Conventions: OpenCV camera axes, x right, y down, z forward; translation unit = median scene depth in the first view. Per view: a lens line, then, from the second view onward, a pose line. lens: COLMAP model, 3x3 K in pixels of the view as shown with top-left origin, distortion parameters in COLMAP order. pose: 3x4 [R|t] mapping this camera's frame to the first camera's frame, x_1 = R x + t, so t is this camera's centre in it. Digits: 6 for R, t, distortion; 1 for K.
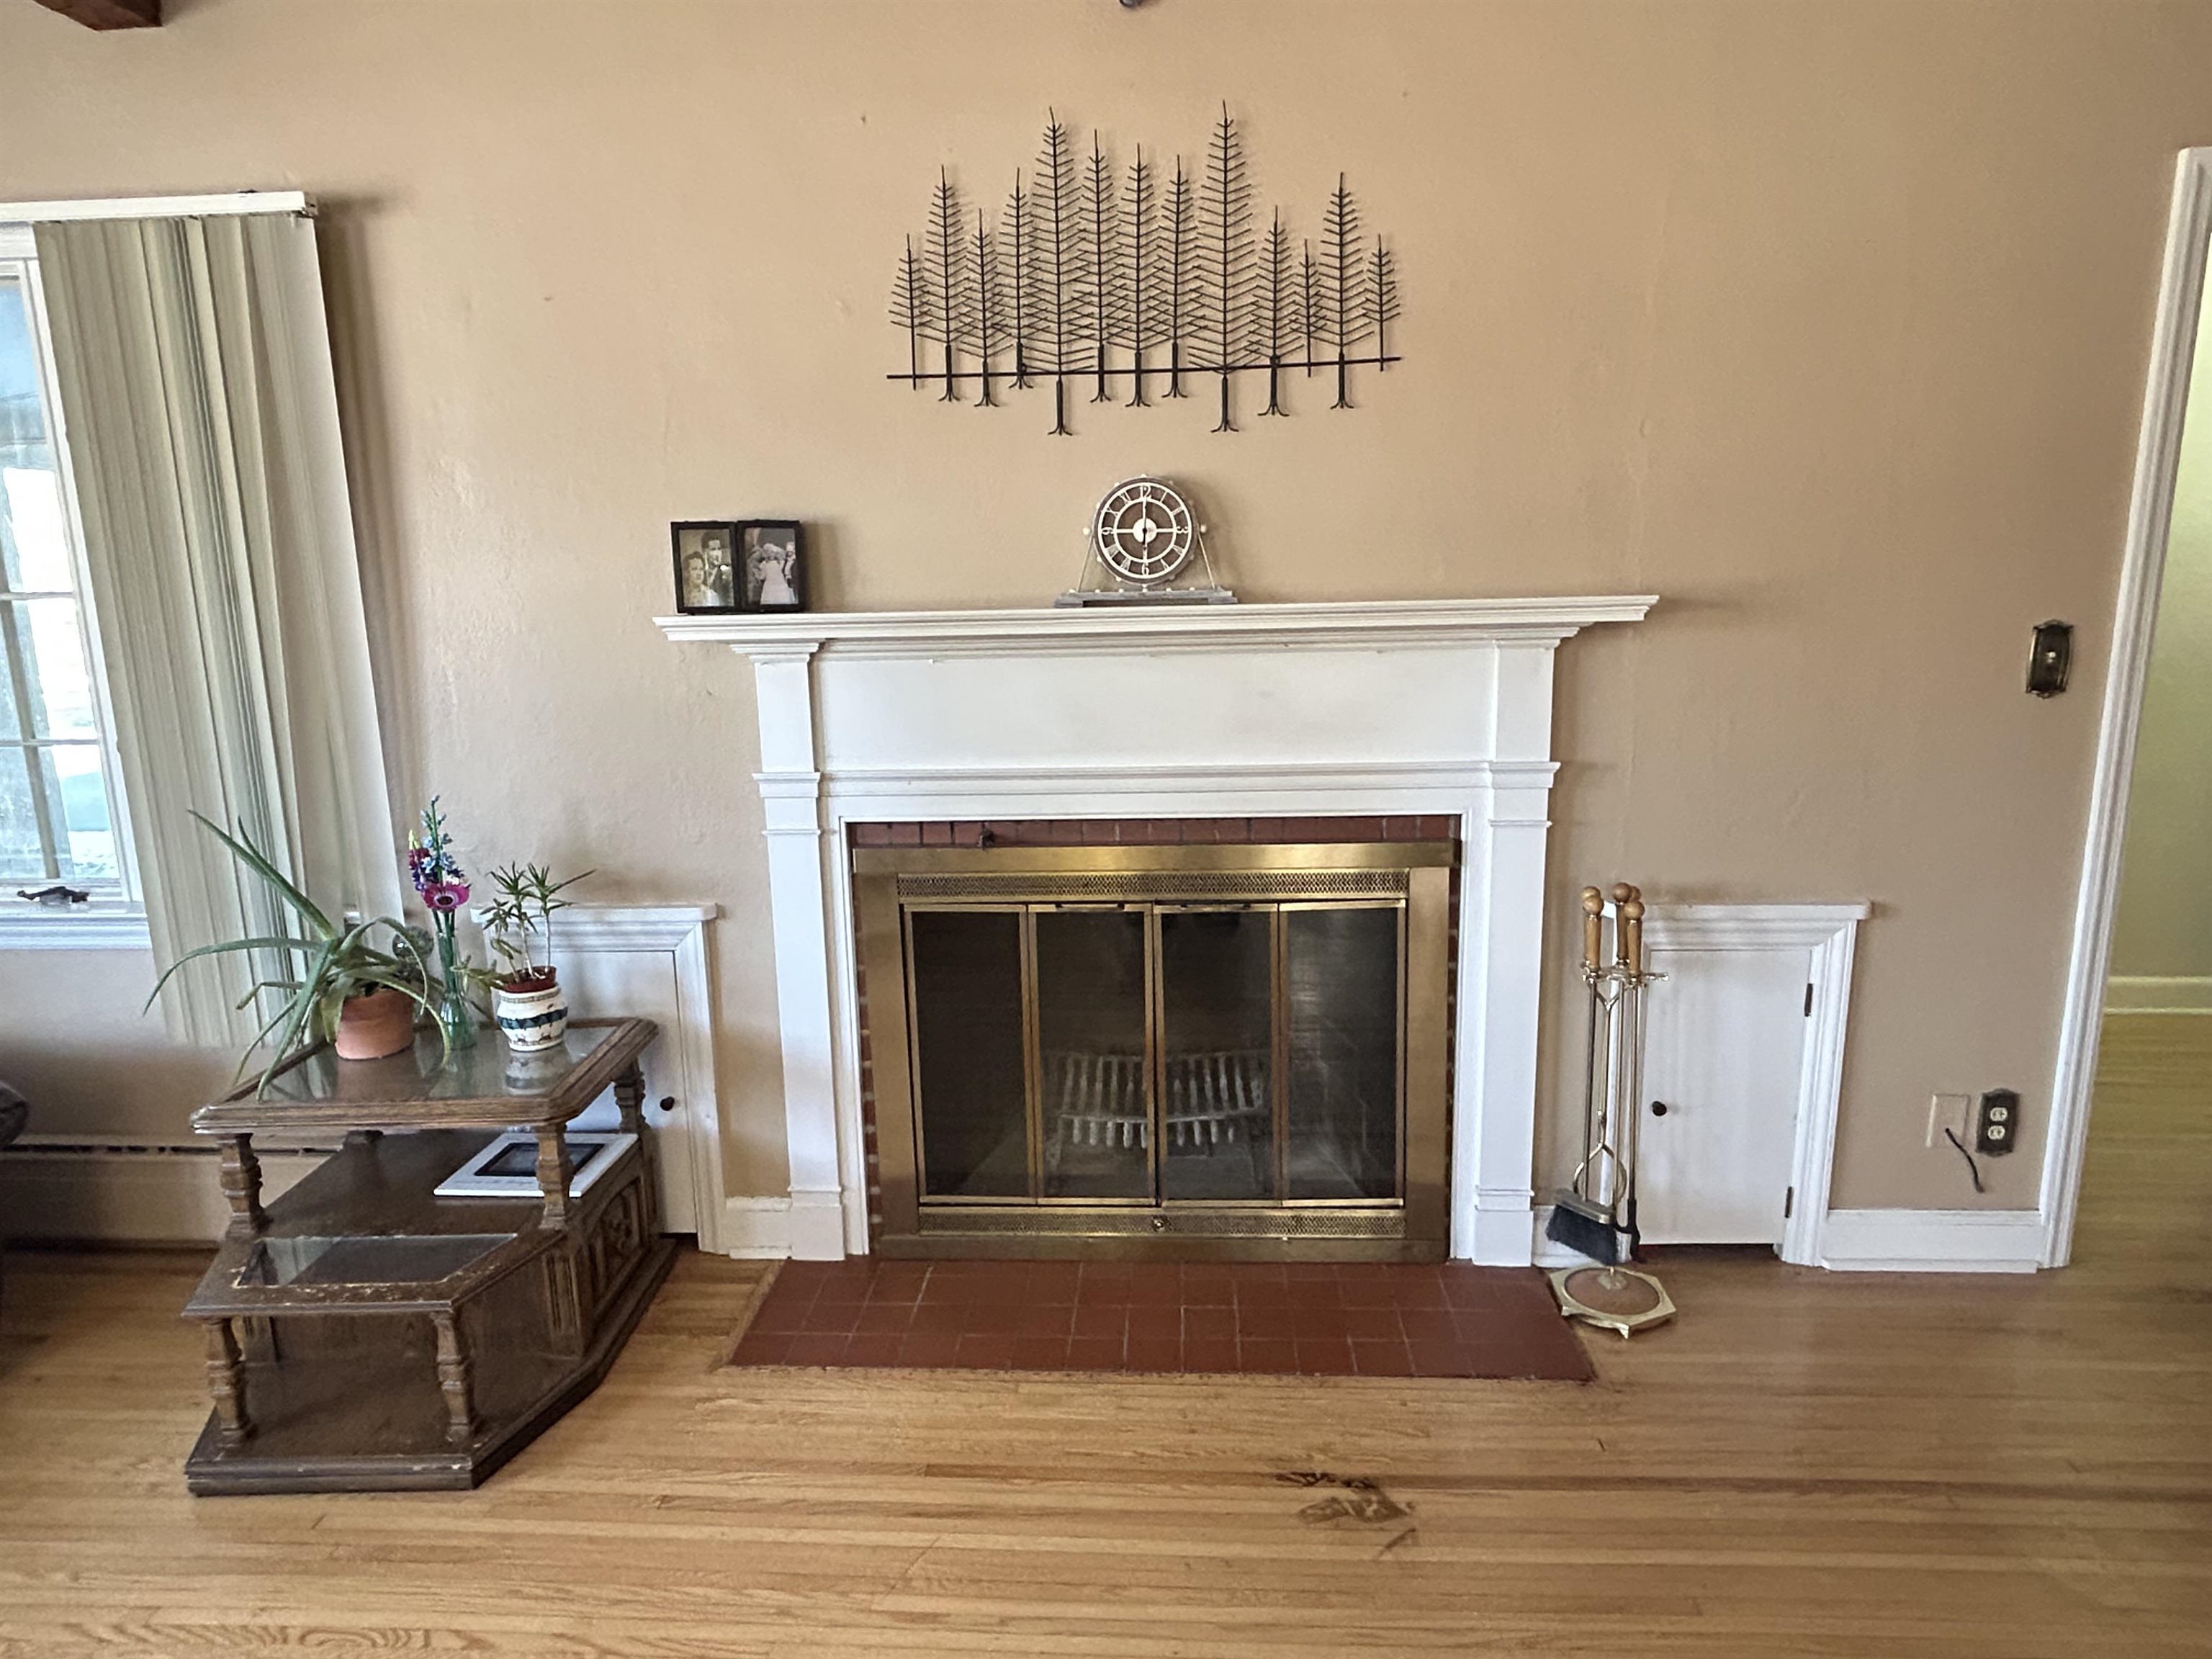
lens RADIAL K [[1368.2, 0, 1103.8], [0, 1368.2, 818.3], [0, 0, 1]] dist [-0.003195, -0.002656]
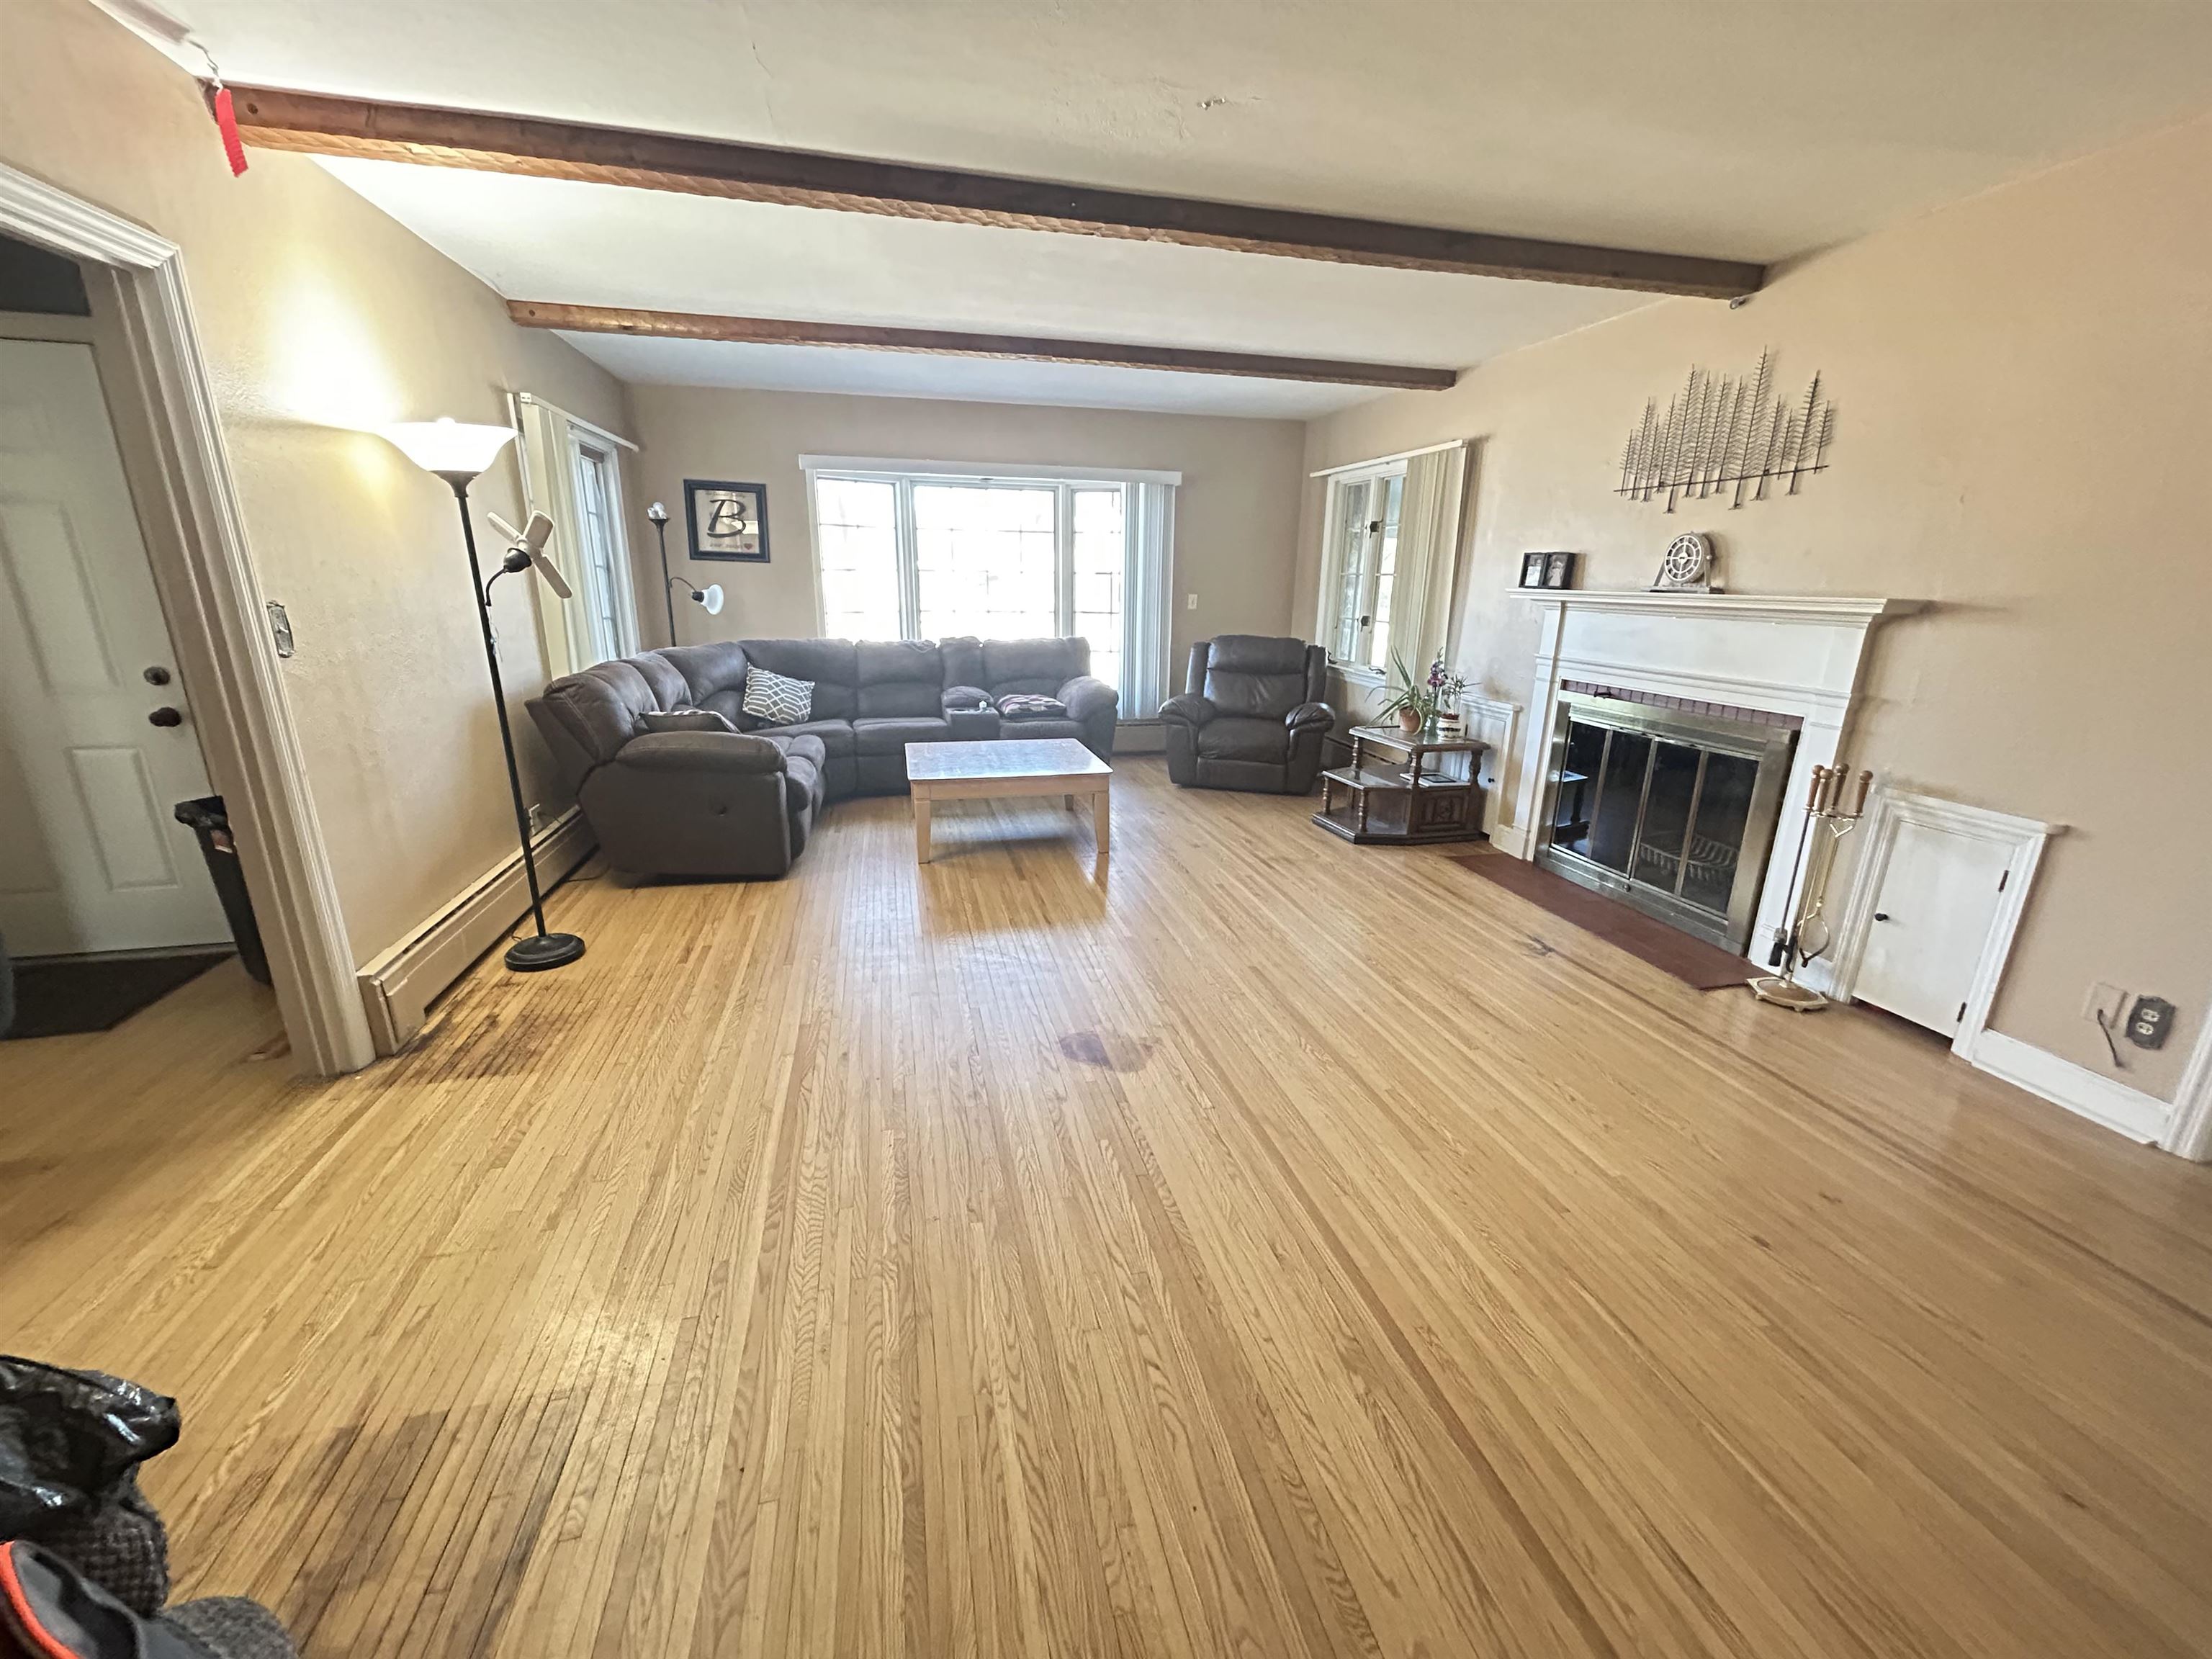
lens RADIAL K [[889.0, 0, 1109.6], [0, 889.0, 831.4], [0, 0, 1]] dist [0.001983, 0.001005]
pose [[0.294295, 0.292150, -0.909967, 1.156551], [-0.214077, 0.948089, 0.235154, 0.063309], [0.931430, 0.125598, 0.341560, -0.274337]]
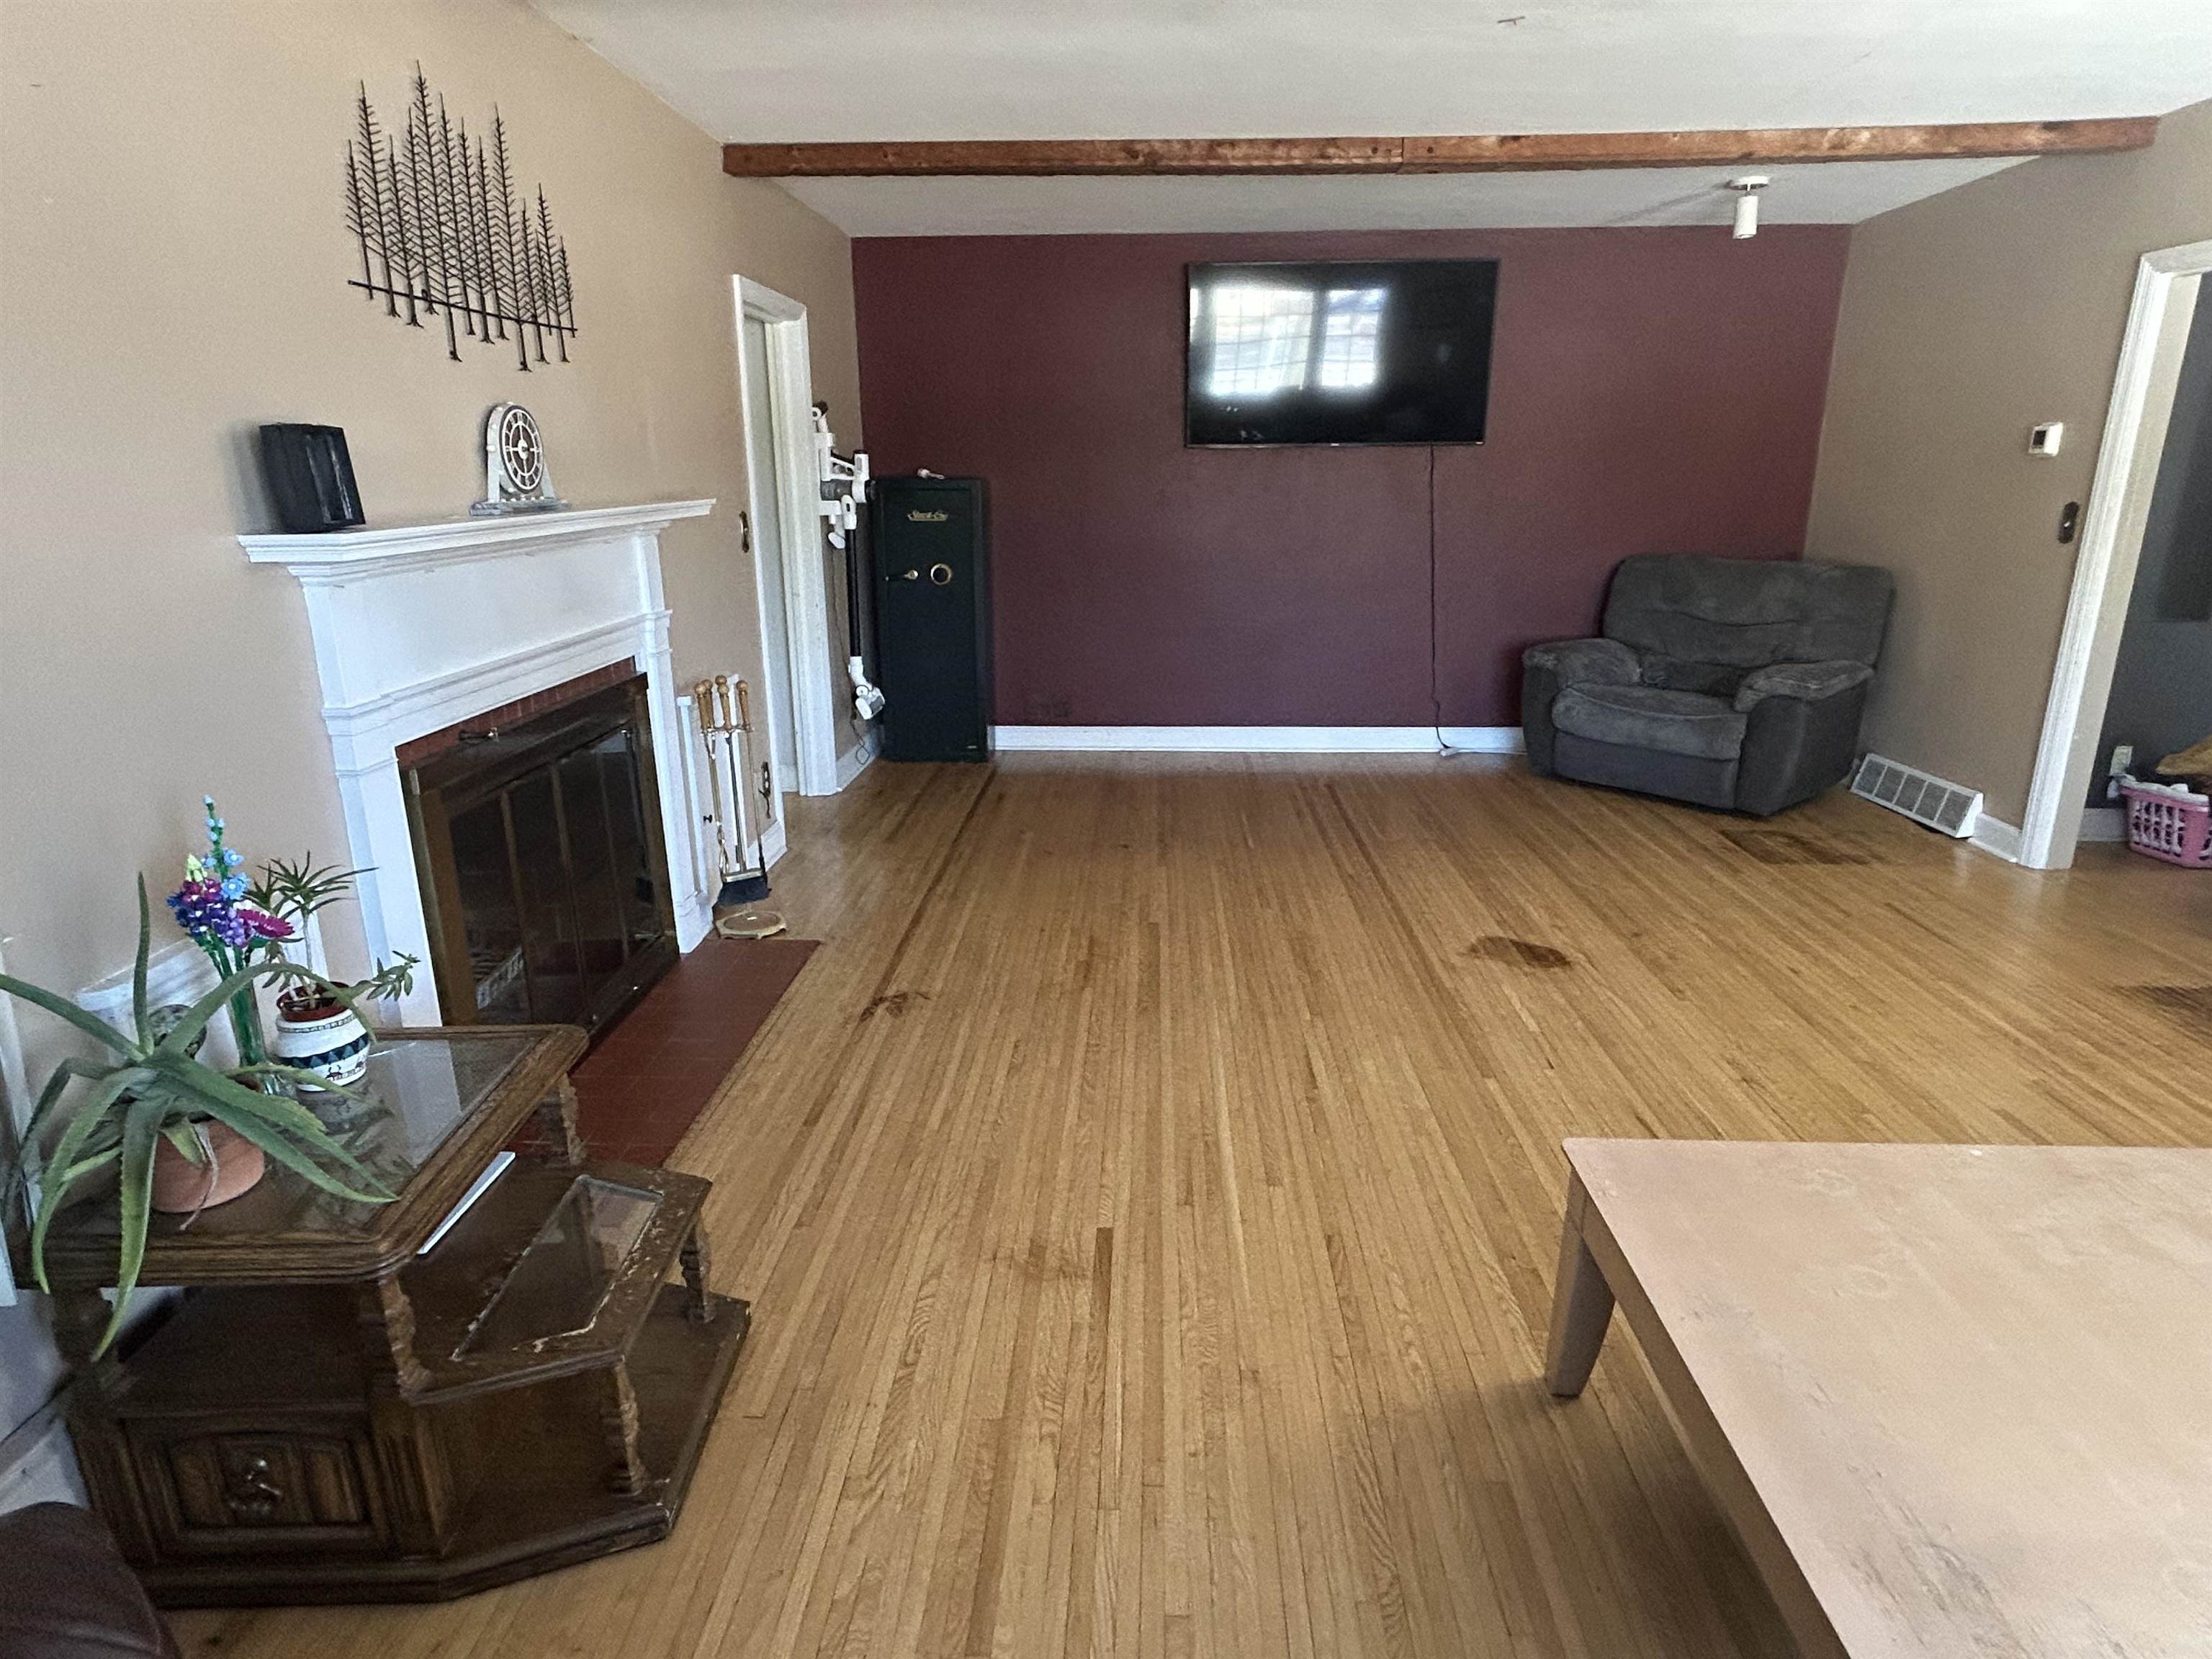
lens RADIAL K [[1243.3, 0, 1106.8], [0, 1243.3, 830.0], [0, 0, 1]] dist [-0.011146, 0.000211]
pose [[-0.017748, -0.260999, 0.965176, -1.114035], [0.210173, 0.942786, 0.258809, -0.065614], [-0.977503, 0.207447, 0.038123, 0.508974]]
